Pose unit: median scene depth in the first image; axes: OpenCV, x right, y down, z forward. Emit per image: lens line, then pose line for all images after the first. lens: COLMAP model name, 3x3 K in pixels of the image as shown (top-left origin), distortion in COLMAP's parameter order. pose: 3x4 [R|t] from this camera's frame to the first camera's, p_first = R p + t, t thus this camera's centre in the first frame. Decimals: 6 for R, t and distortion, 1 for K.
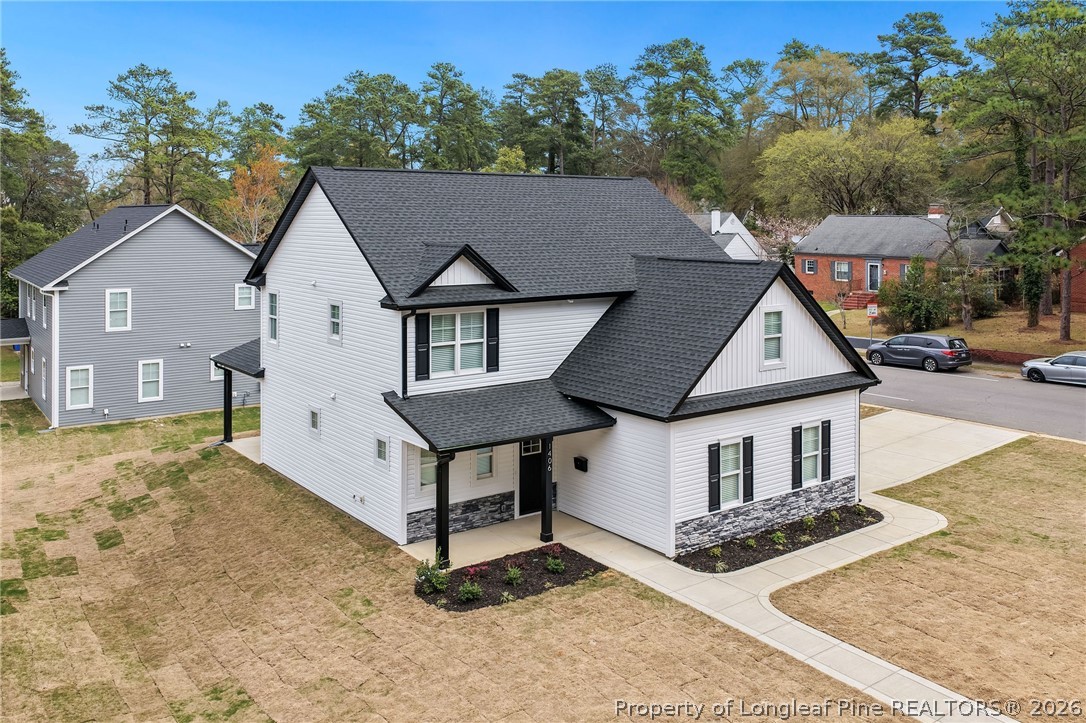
lens RADIAL K [[936.9, 0, 544.4], [0, 936.9, 209.4], [0, 0, 1]] dist [0.001592, -0.002003]
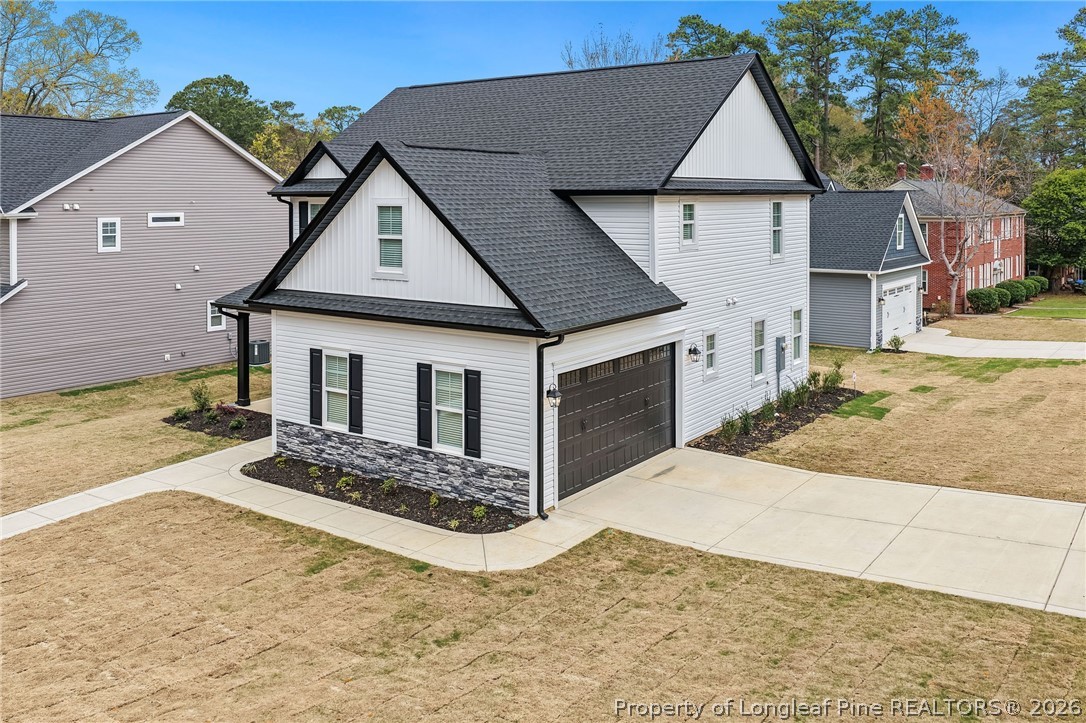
lens RADIAL K [[936.9, 0, 544.4], [0, 936.9, 209.4], [0, 0, 1]] dist [0.001592, -0.002003]
pose [[0.305034, 0.008474, -0.952304, 1.029434], [0.010155, 0.999875, 0.012150, 0.104595], [0.952287, -0.013377, 0.304910, 0.889569]]
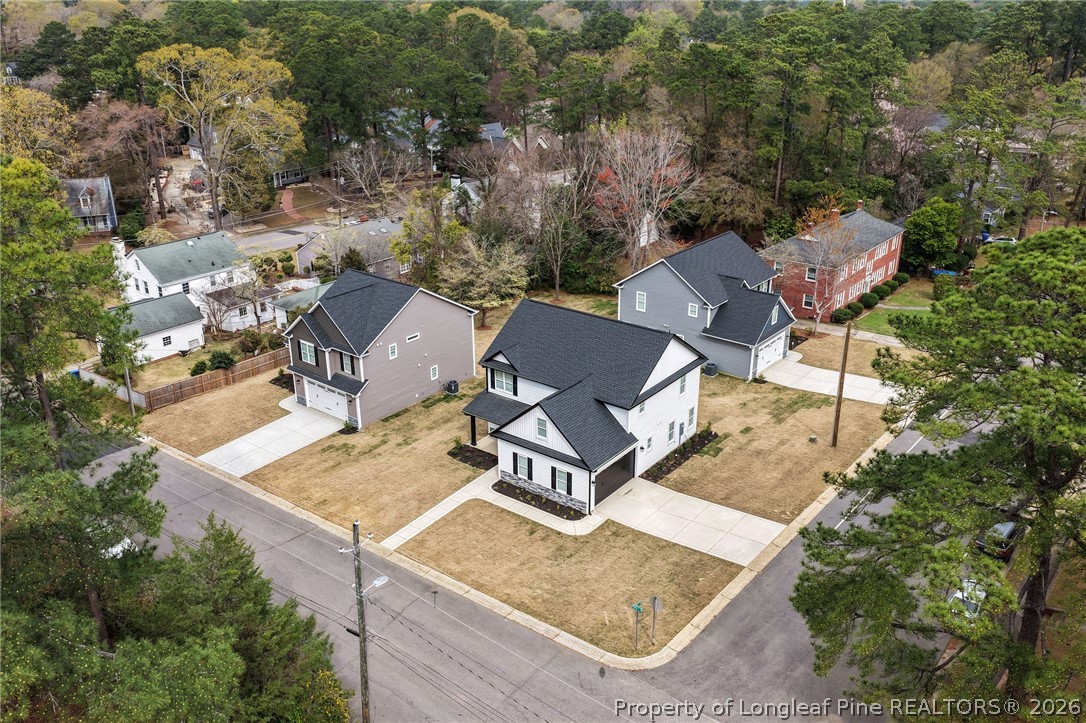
lens RADIAL K [[898.9, 0, 543.0], [0, 898.9, 361.5], [0, 0, 1]] dist [-0.002192, 0.011719]
pose [[0.269571, 0.362017, -0.892342, 2.273653], [0.013700, 0.925111, 0.379450, -0.912799], [0.962883, -0.114513, 0.244424, 0.454876]]
